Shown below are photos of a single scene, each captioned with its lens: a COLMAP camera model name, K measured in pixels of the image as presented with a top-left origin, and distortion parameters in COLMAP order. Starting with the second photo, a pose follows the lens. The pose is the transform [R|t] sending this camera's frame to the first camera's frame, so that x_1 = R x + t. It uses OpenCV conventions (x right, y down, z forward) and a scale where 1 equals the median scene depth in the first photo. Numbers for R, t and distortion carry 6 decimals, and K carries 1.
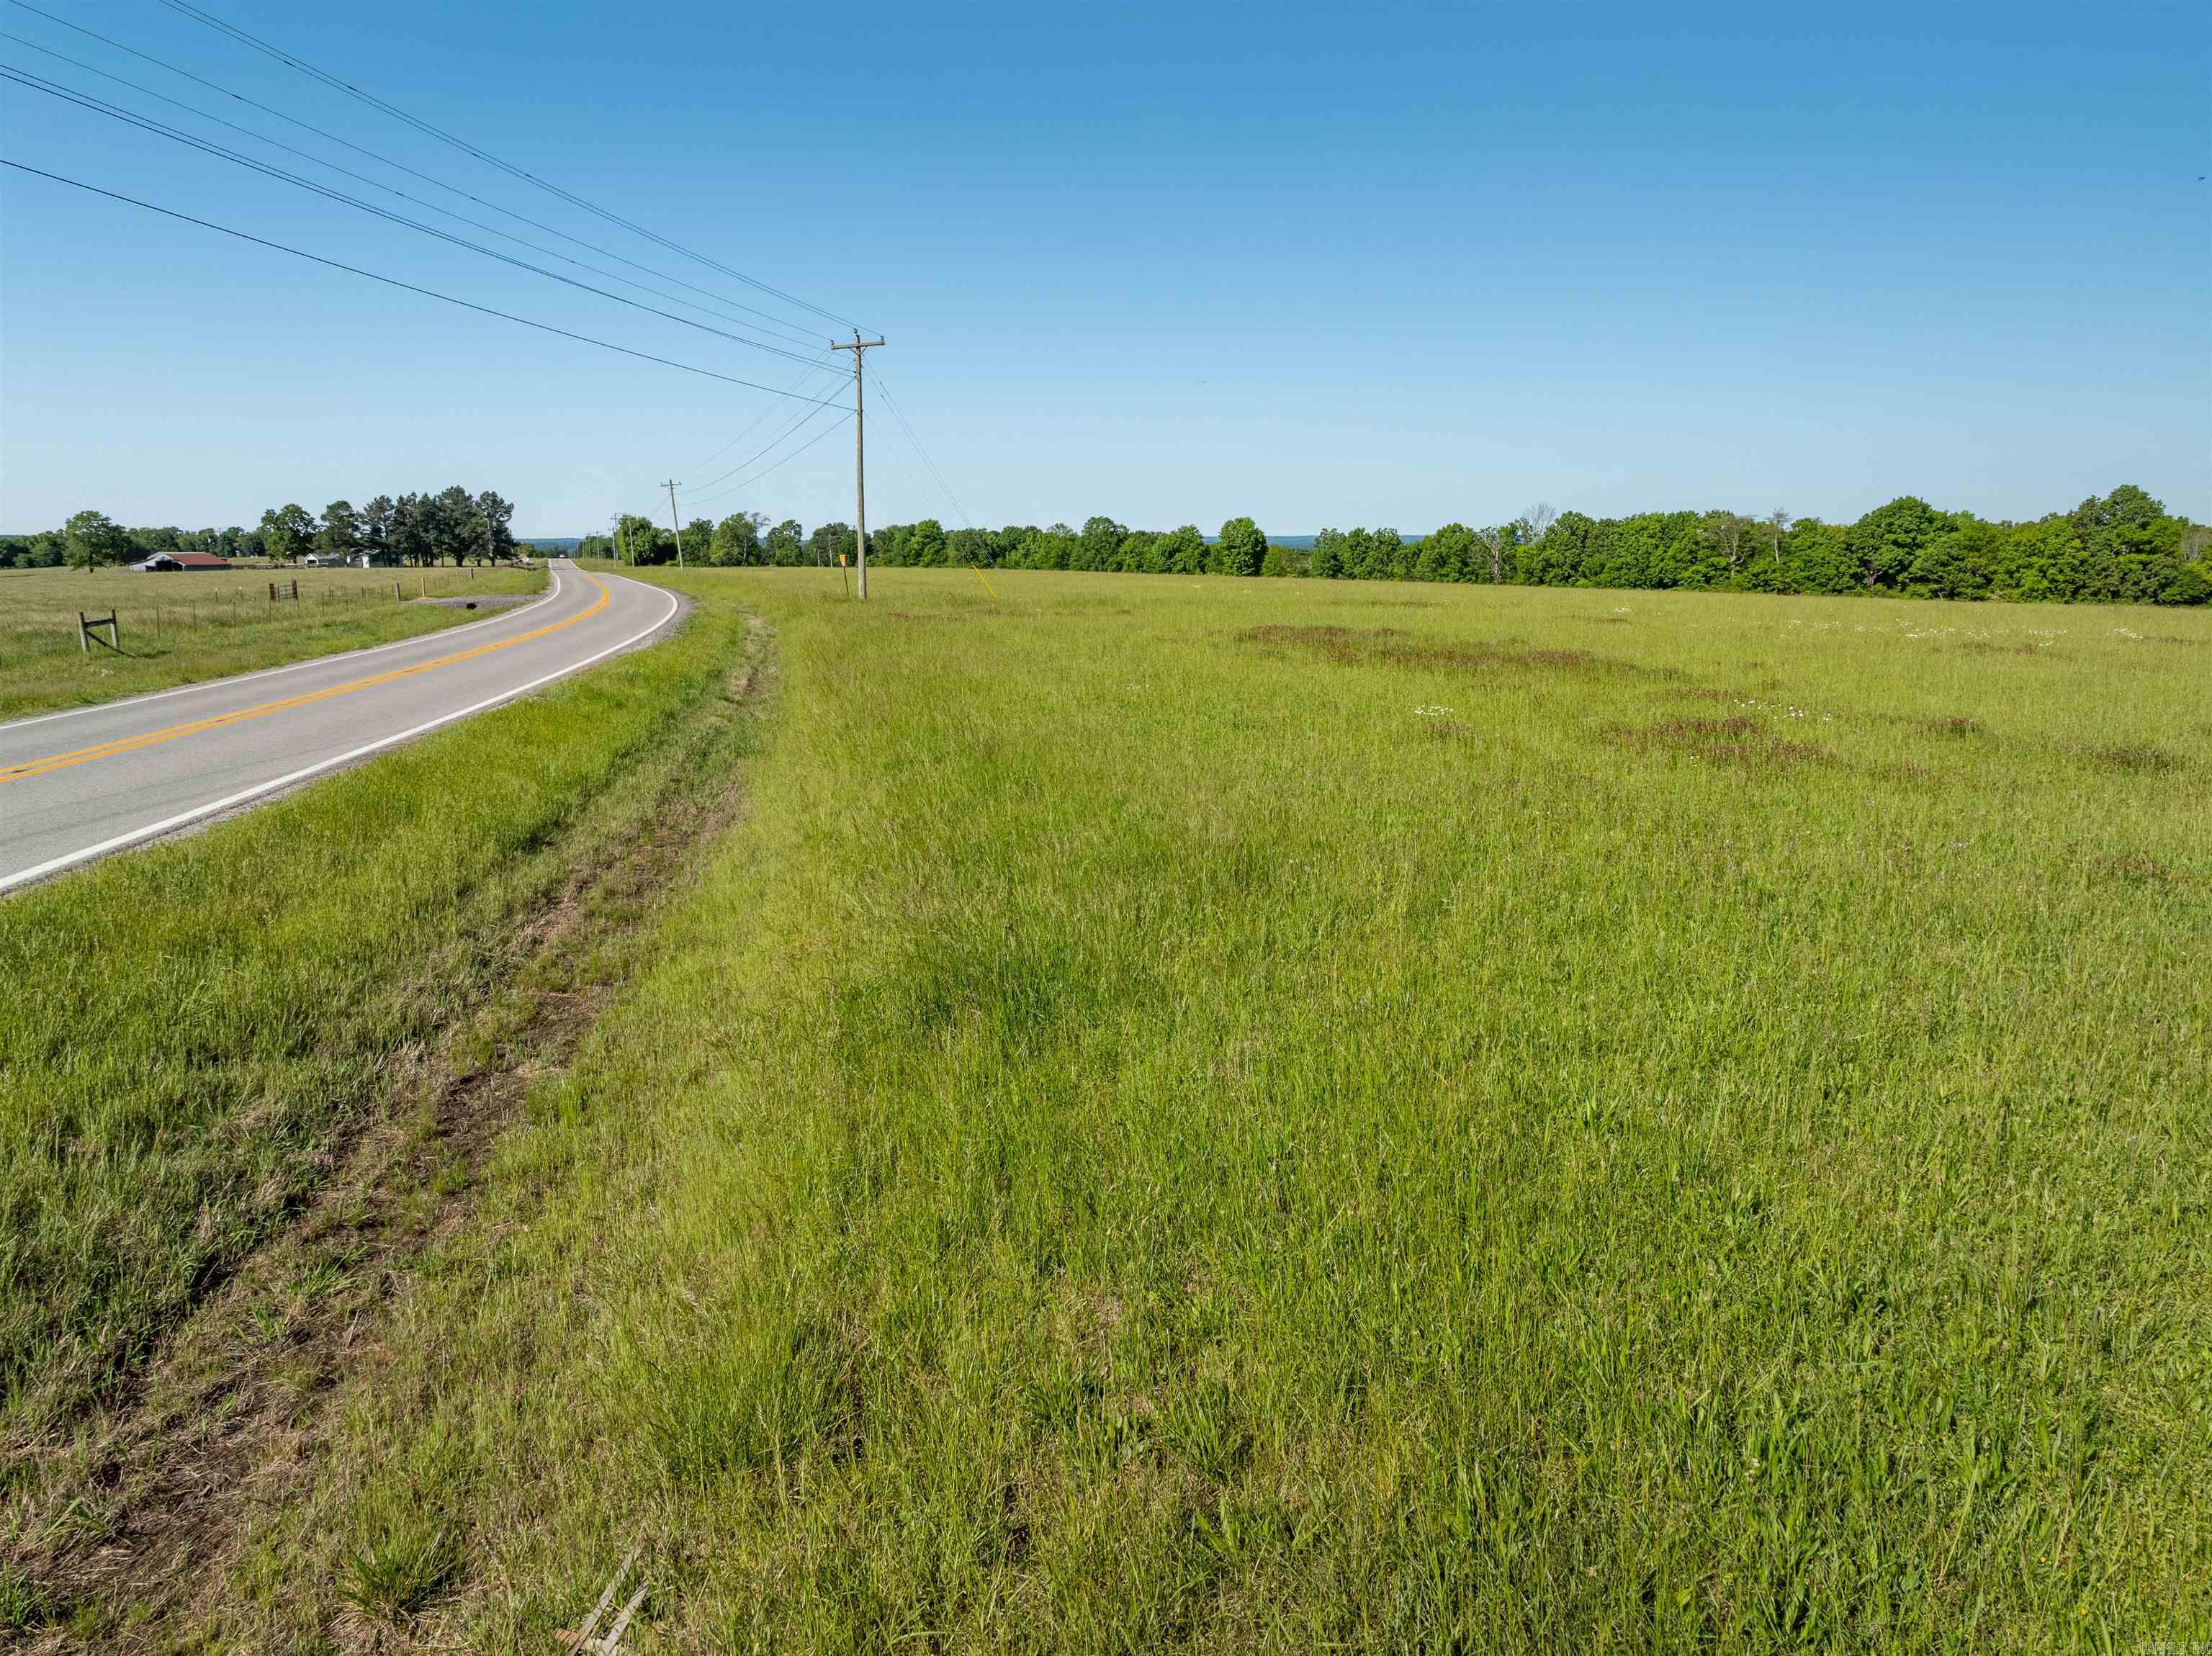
lens RADIAL K [[1545.3, 0, 1104.4], [0, 1545.3, 811.9], [0, 0, 1]] dist [-0.031065, 0.046326]
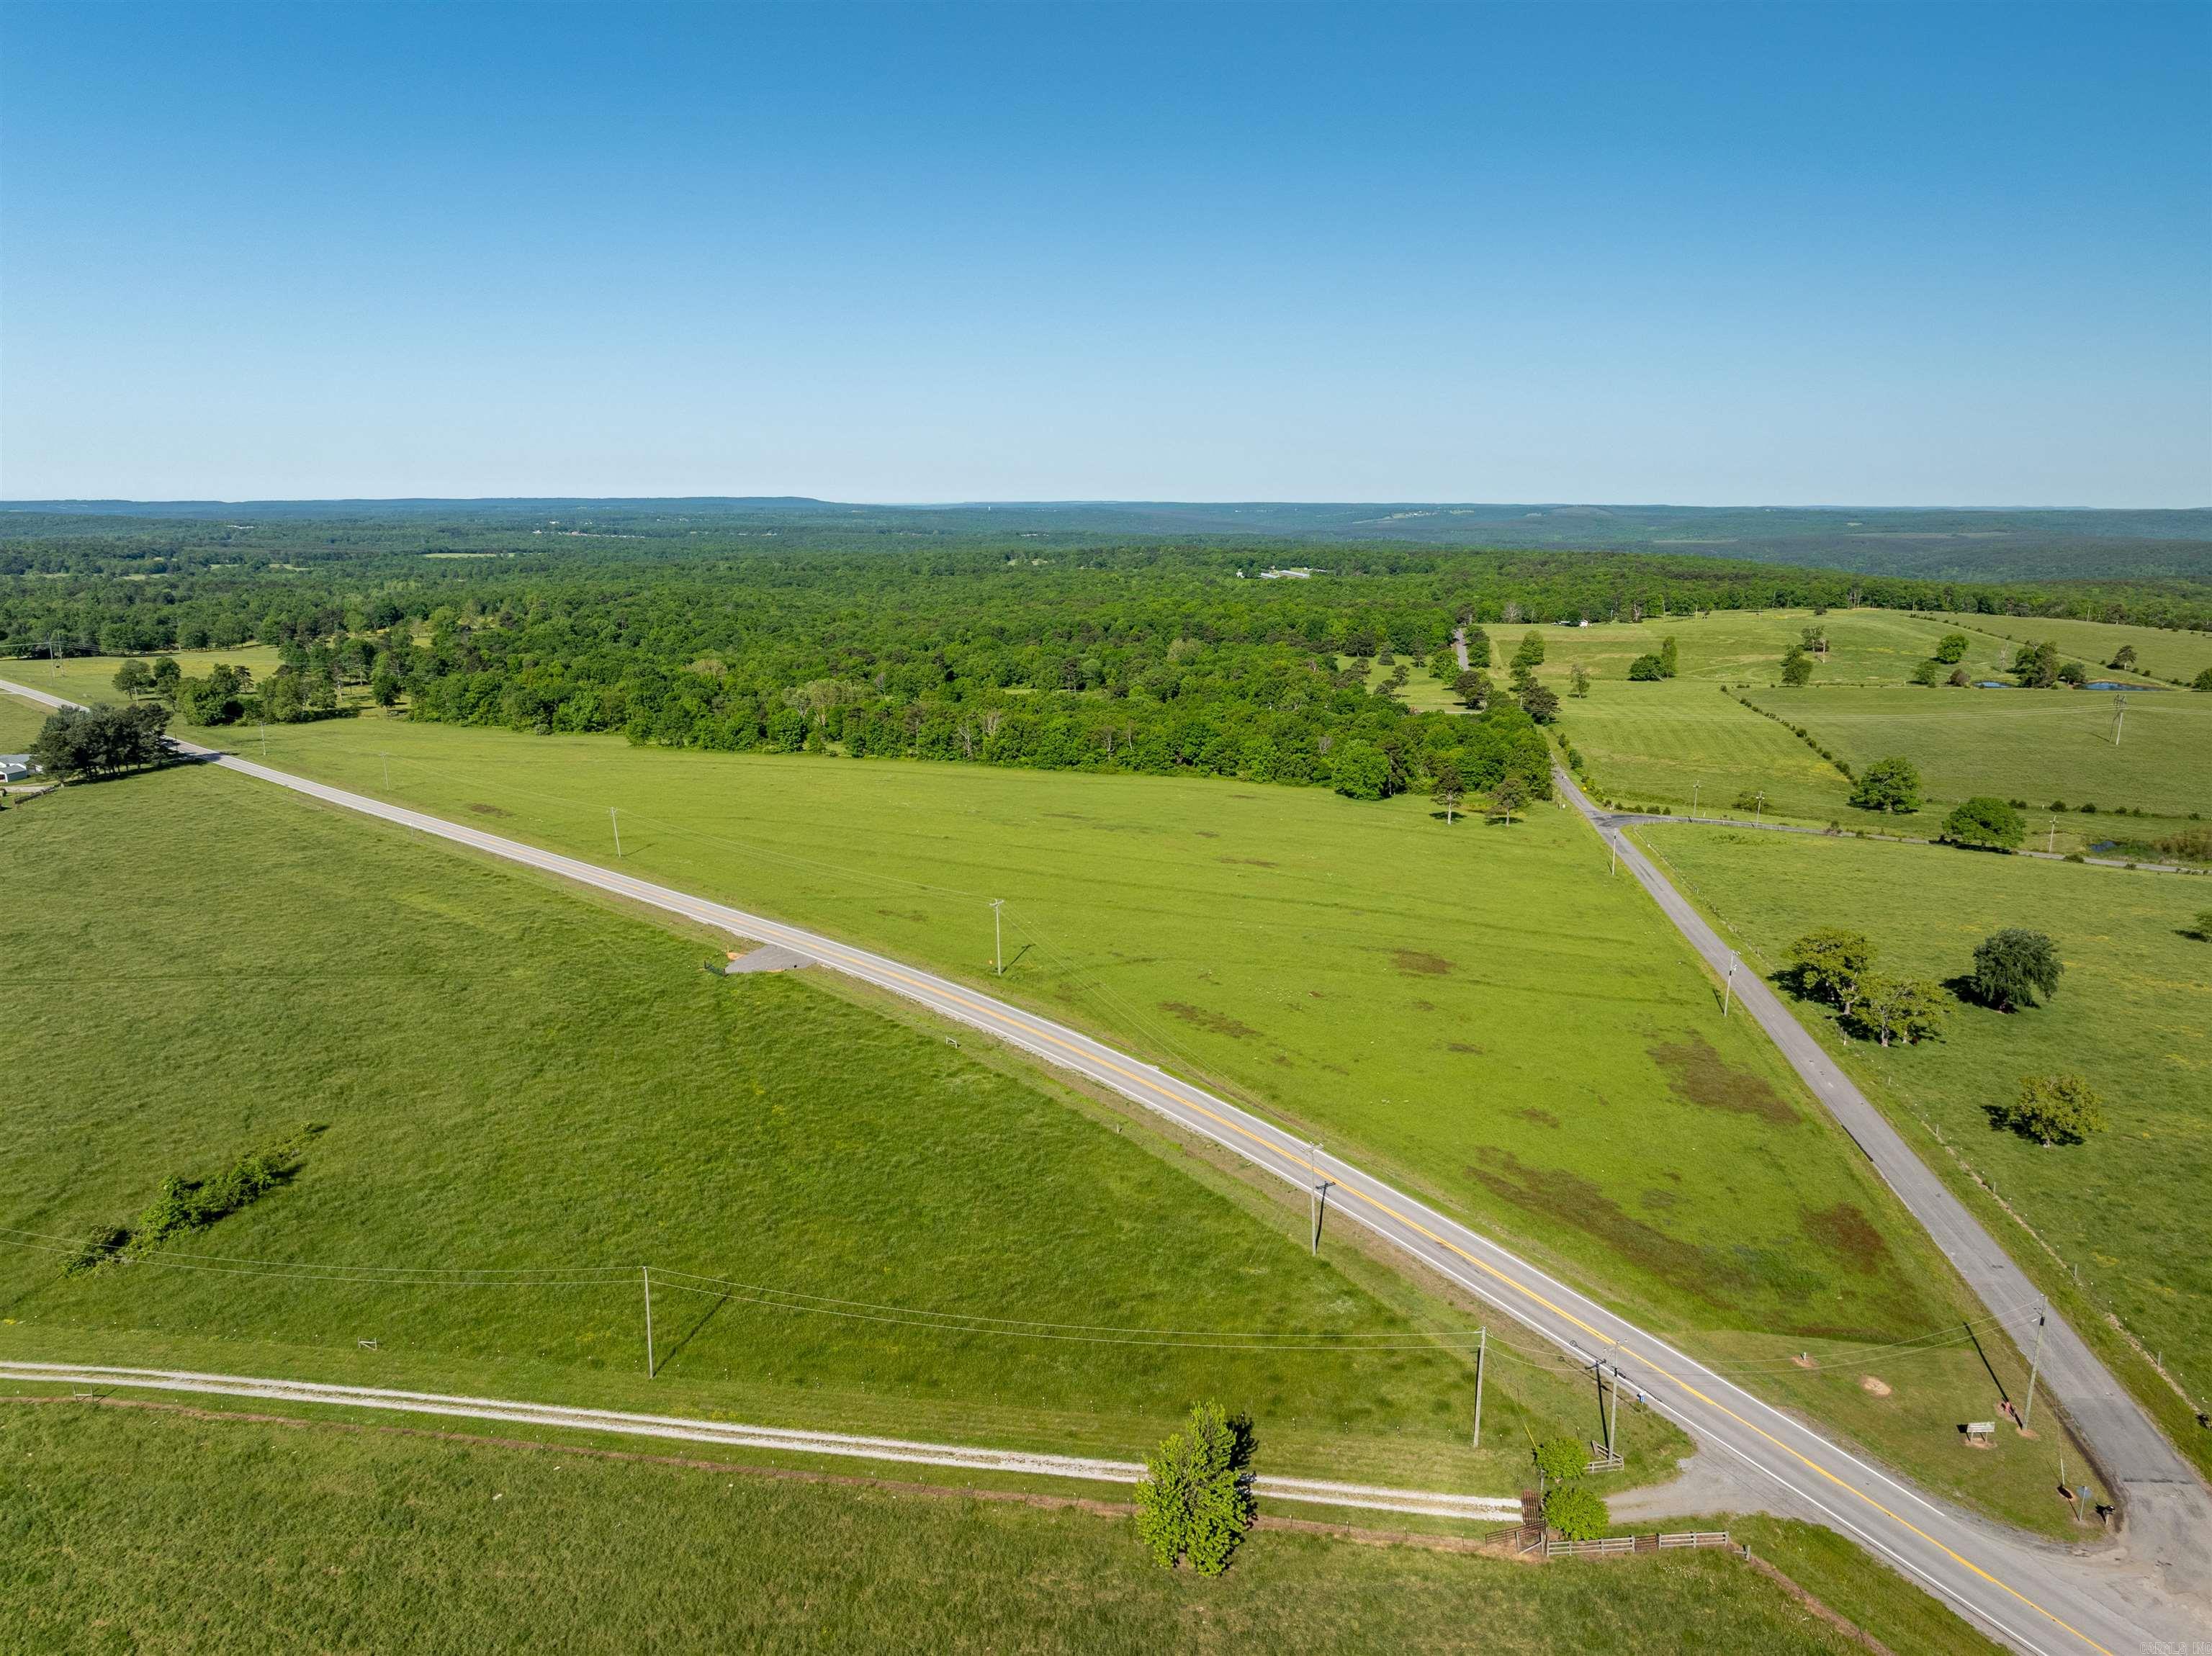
lens RADIAL K [[1545.3, 0, 1109.6], [0, 1545.3, 842.4], [0, 0, 1]] dist [-0.031065, 0.046326]
pose [[0.890670, -0.092829, 0.445072, -0.344694], [0.072434, 0.995403, 0.062657, -0.149525], [-0.448843, -0.023568, 0.893300, -0.519119]]
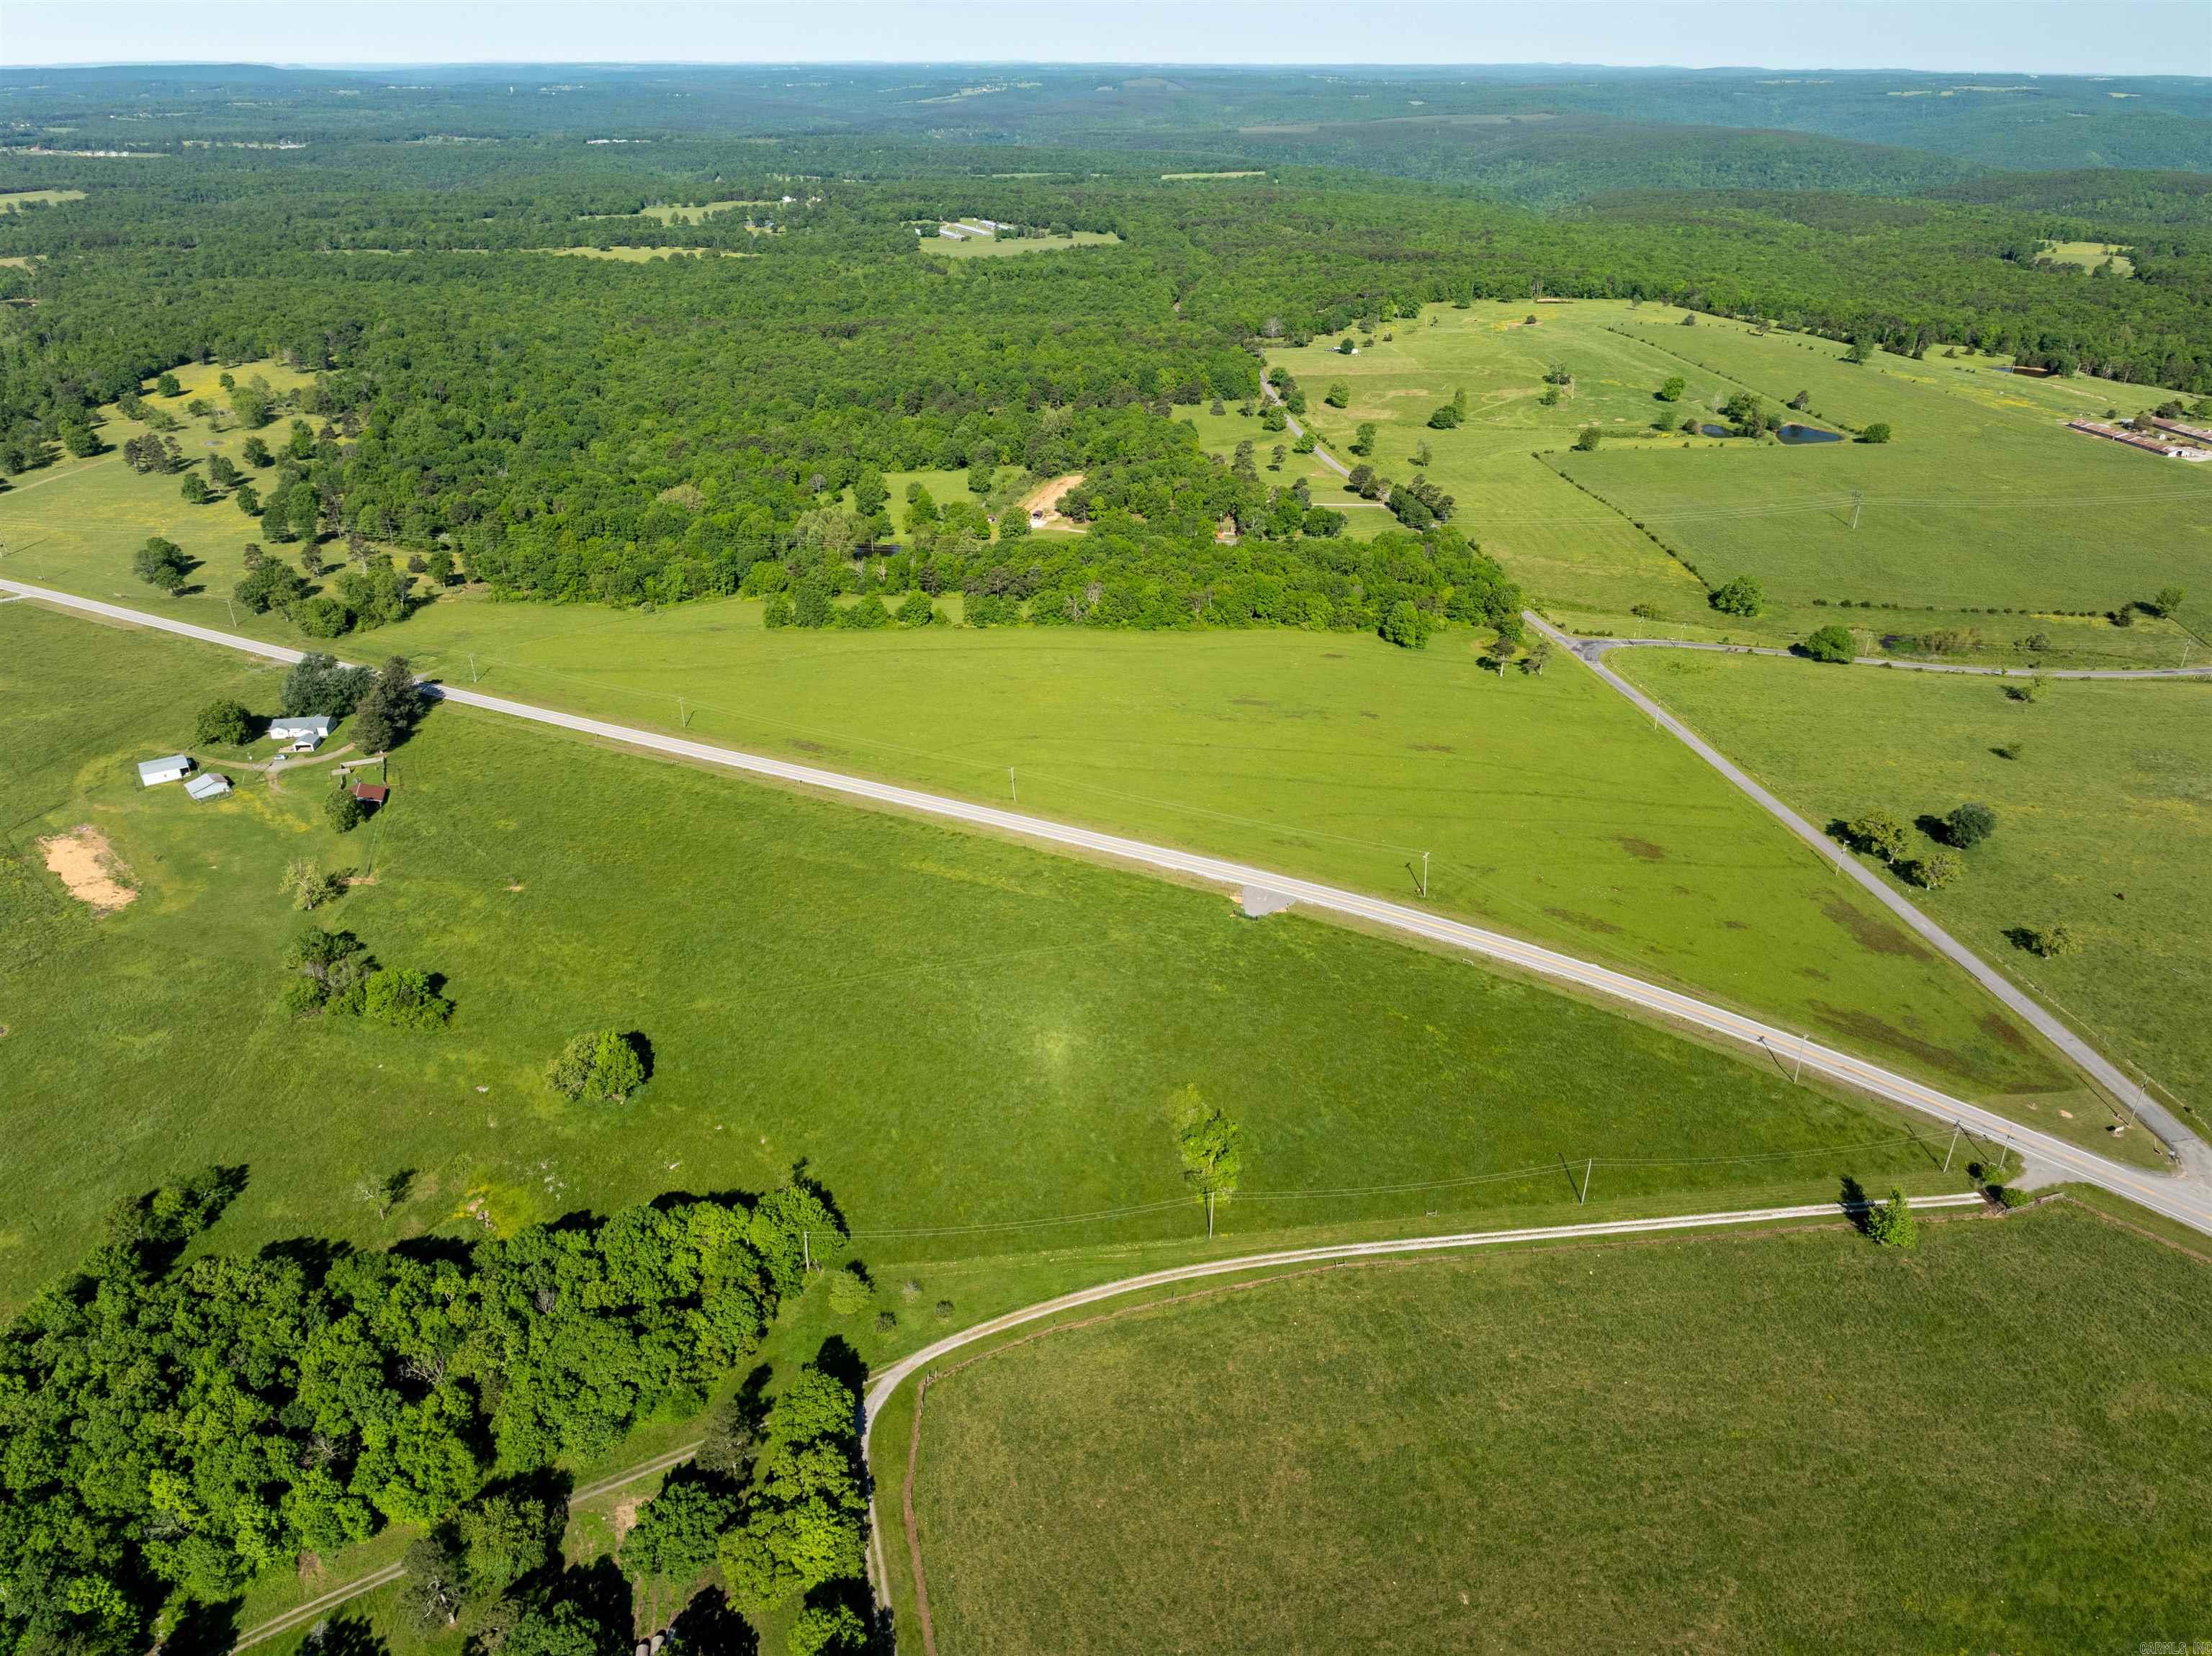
lens RADIAL K [[1545.3, 0, 1120.0], [0, 1545.3, 835.2], [0, 0, 1]] dist [-0.031065, 0.046326]
pose [[0.728680, -0.302979, 0.614189, -1.006518], [0.111871, 0.937431, 0.329709, -0.537300], [-0.675655, -0.171543, 0.716982, -0.509480]]
